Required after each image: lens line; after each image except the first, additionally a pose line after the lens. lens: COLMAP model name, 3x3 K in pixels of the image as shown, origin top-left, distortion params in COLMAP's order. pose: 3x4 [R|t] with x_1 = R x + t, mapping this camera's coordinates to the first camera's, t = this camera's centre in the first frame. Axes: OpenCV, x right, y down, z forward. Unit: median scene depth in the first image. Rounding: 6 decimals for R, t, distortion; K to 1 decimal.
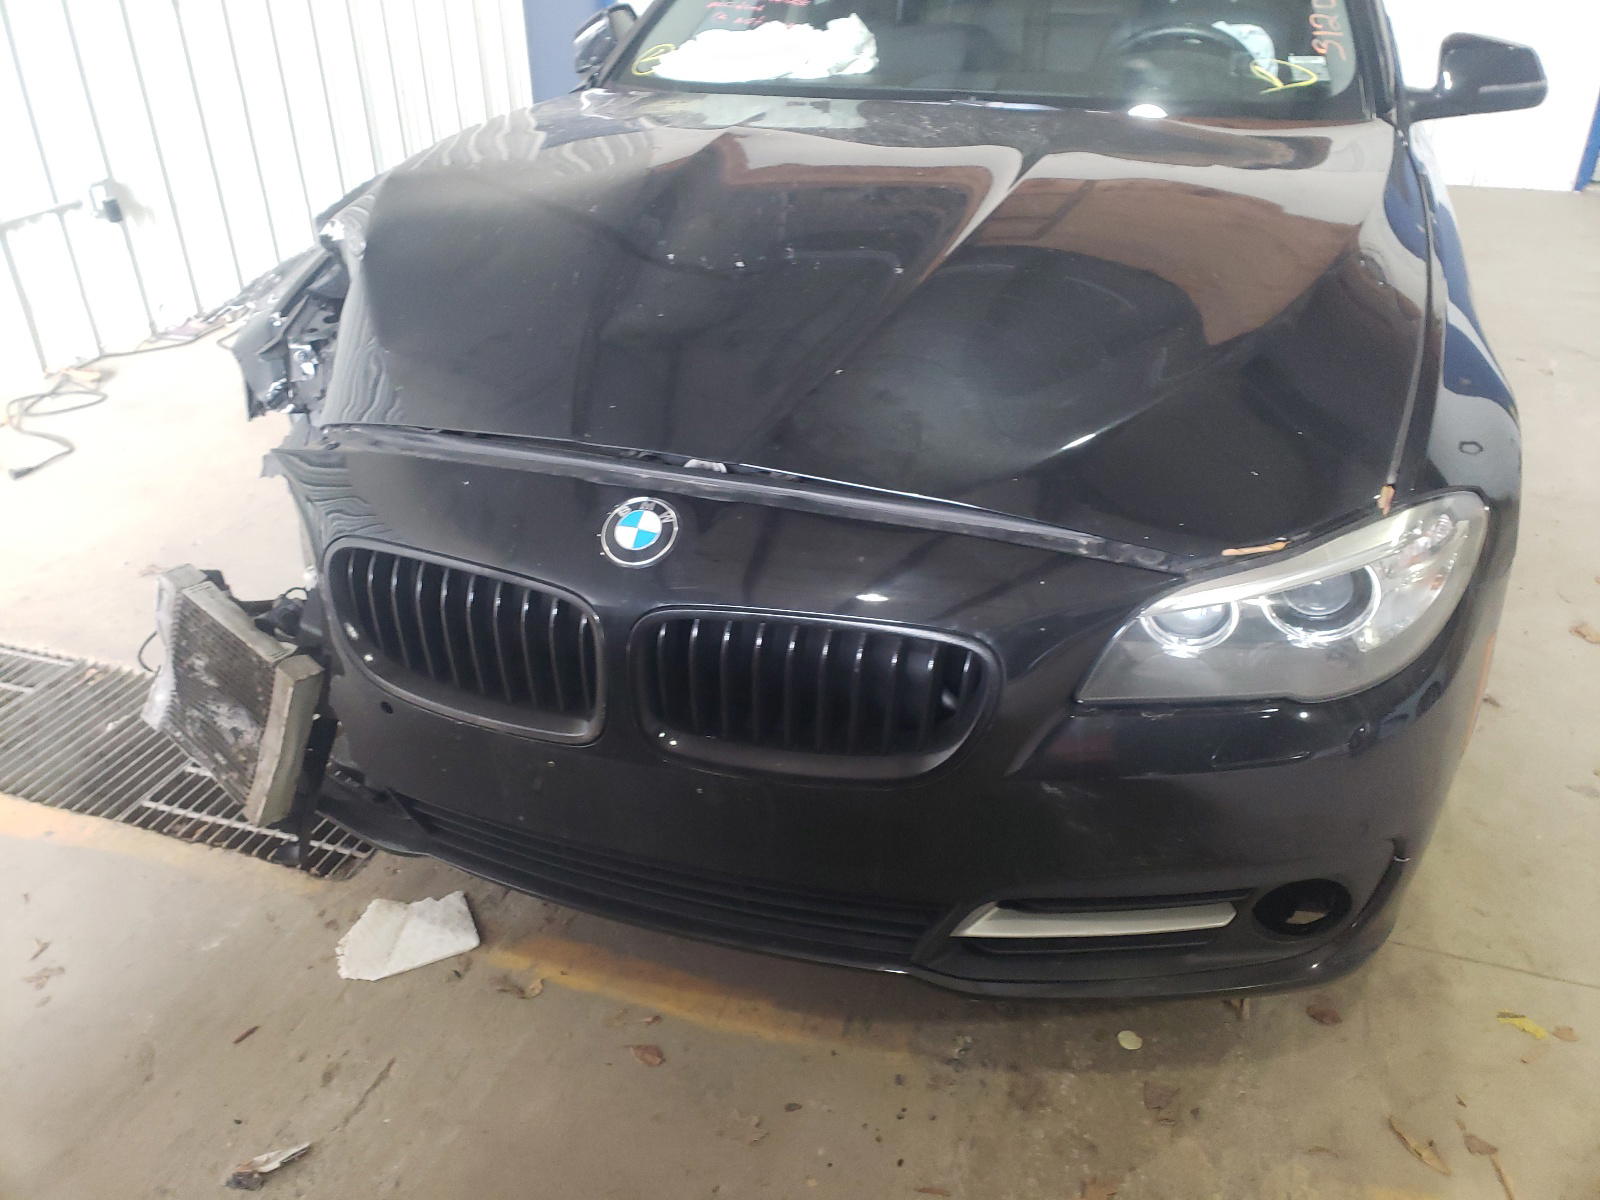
lens RADIAL K [[1296.1, 0, 798.2], [0, 1296.1, 600.2], [0, 0, 1]] dist [-0.001642, -0.000232]
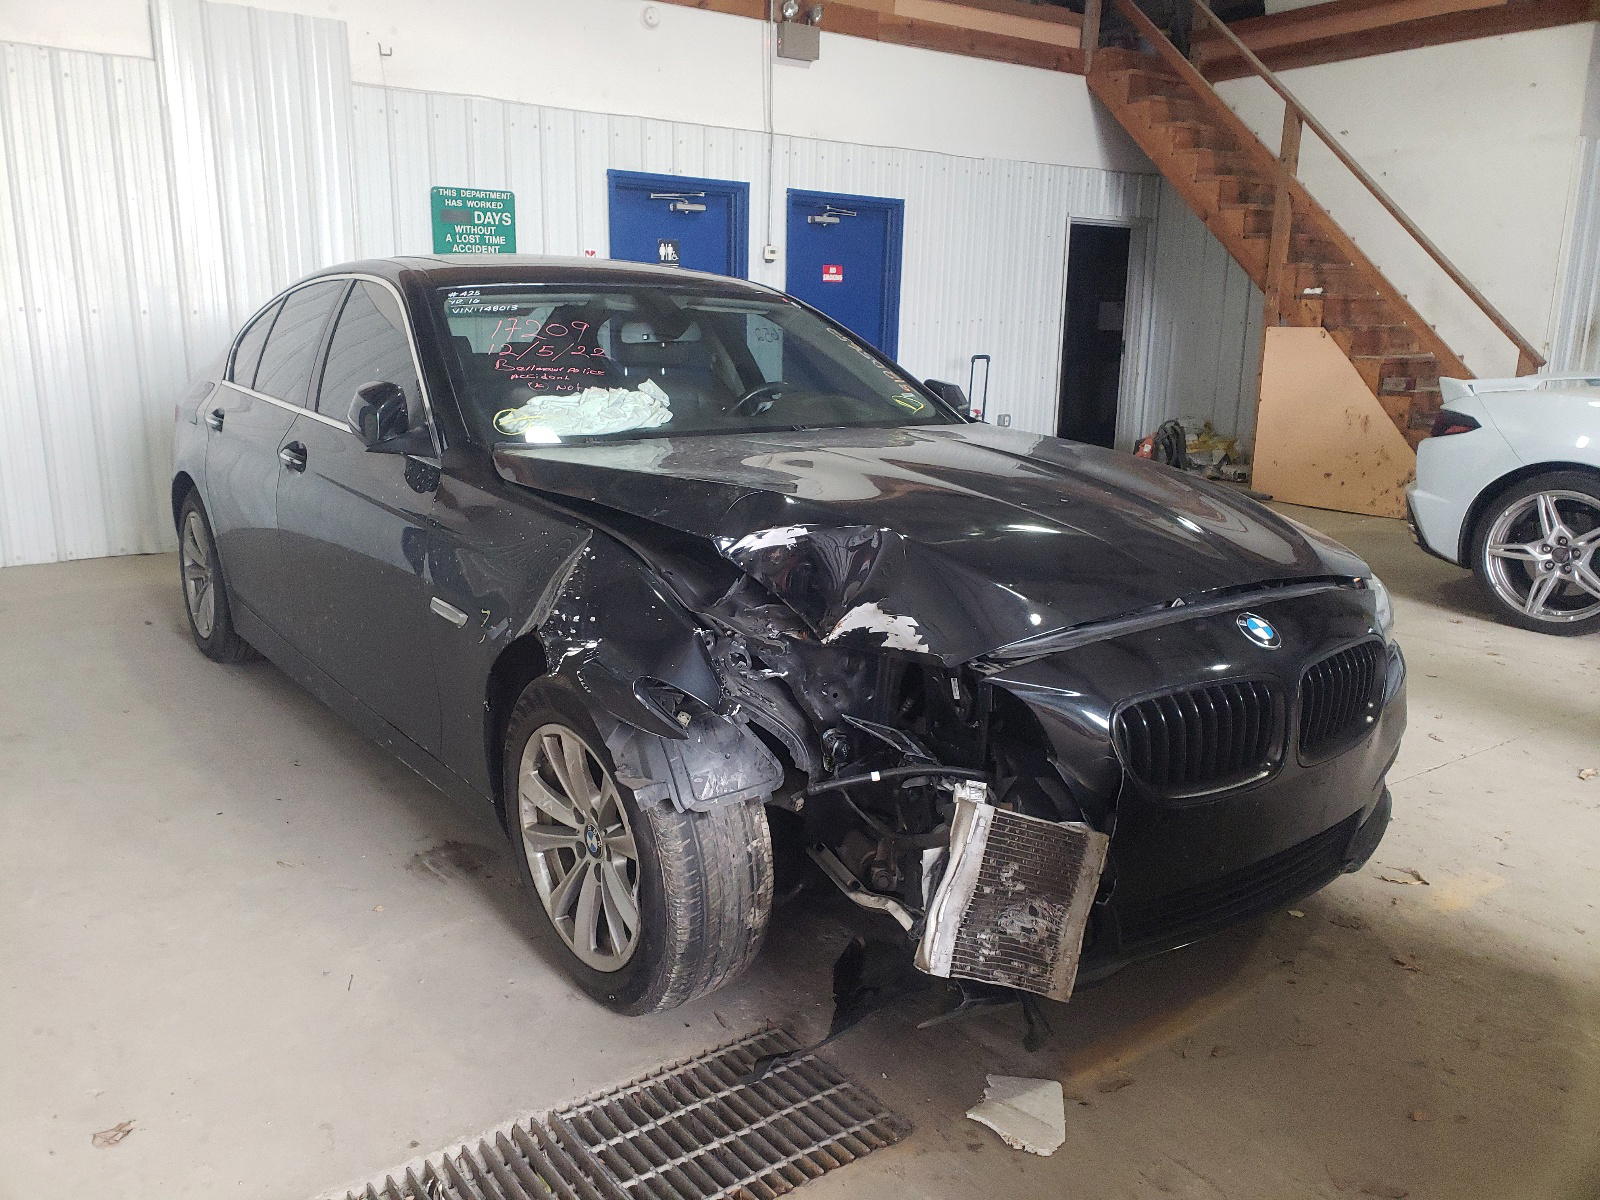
lens RADIAL K [[1235.4, 0, 800.0], [0, 1235.4, 604.5], [0, 0, 1]] dist [-0.006677, -0.001516]
pose [[0.551517, -0.156201, 0.819408, -1.377713], [0.385952, 0.918626, -0.084657, -0.141653], [-0.739506, 0.362942, 0.566924, 0.443391]]
